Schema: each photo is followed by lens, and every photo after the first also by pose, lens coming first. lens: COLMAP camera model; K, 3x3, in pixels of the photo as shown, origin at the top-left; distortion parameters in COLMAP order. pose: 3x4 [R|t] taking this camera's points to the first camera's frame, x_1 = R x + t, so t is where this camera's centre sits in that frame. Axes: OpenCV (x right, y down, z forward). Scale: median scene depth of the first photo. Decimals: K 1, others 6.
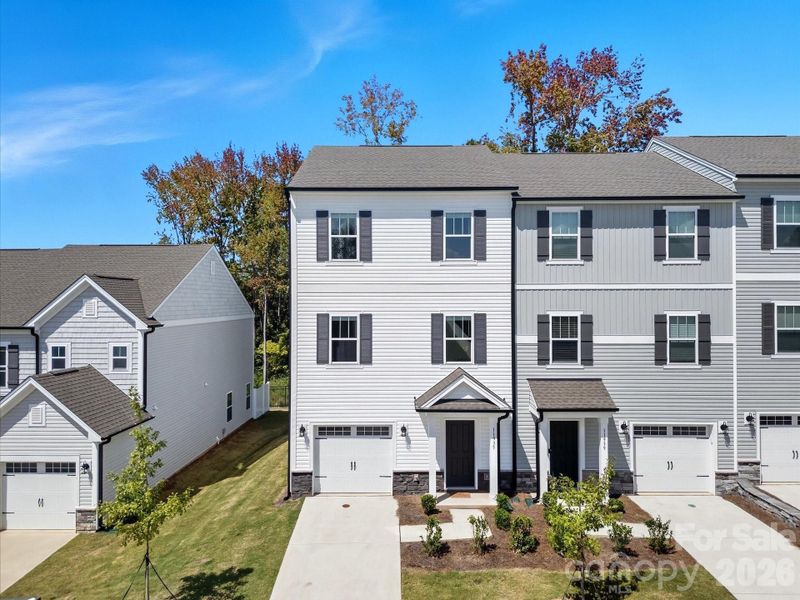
lens RADIAL K [[570.7, 0, 399.5], [0, 570.7, 297.9], [0, 0, 1]] dist [0.045974, -0.028018]
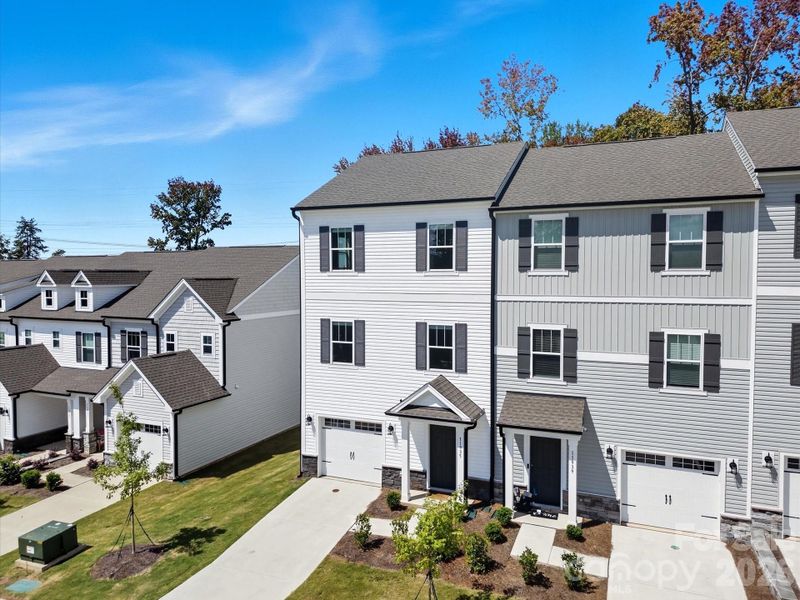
lens RADIAL K [[570.7, 0, 396.6], [0, 570.7, 298.6], [0, 0, 1]] dist [0.045974, -0.028018]
pose [[0.922629, 0.019280, -0.385206, 0.424330], [0.000653, 0.998670, 0.051549, -0.069091], [0.385688, -0.047812, 0.921390, 0.024315]]
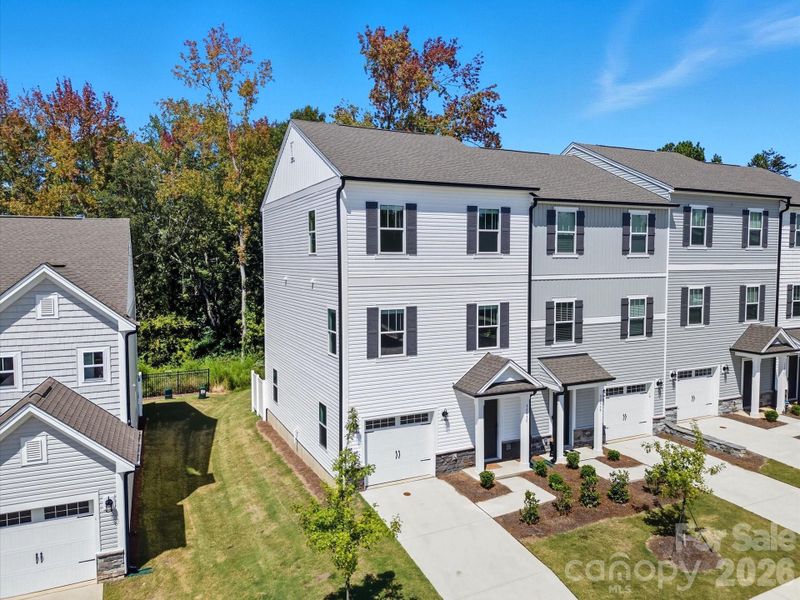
lens RADIAL K [[570.7, 0, 401.9], [0, 570.7, 298.0], [0, 0, 1]] dist [0.045974, -0.028018]
pose [[0.902214, -0.028970, 0.430315, -0.509364], [-0.000902, 0.997613, 0.069053, -0.056490], [-0.431288, -0.062689, 0.900034, 0.096447]]
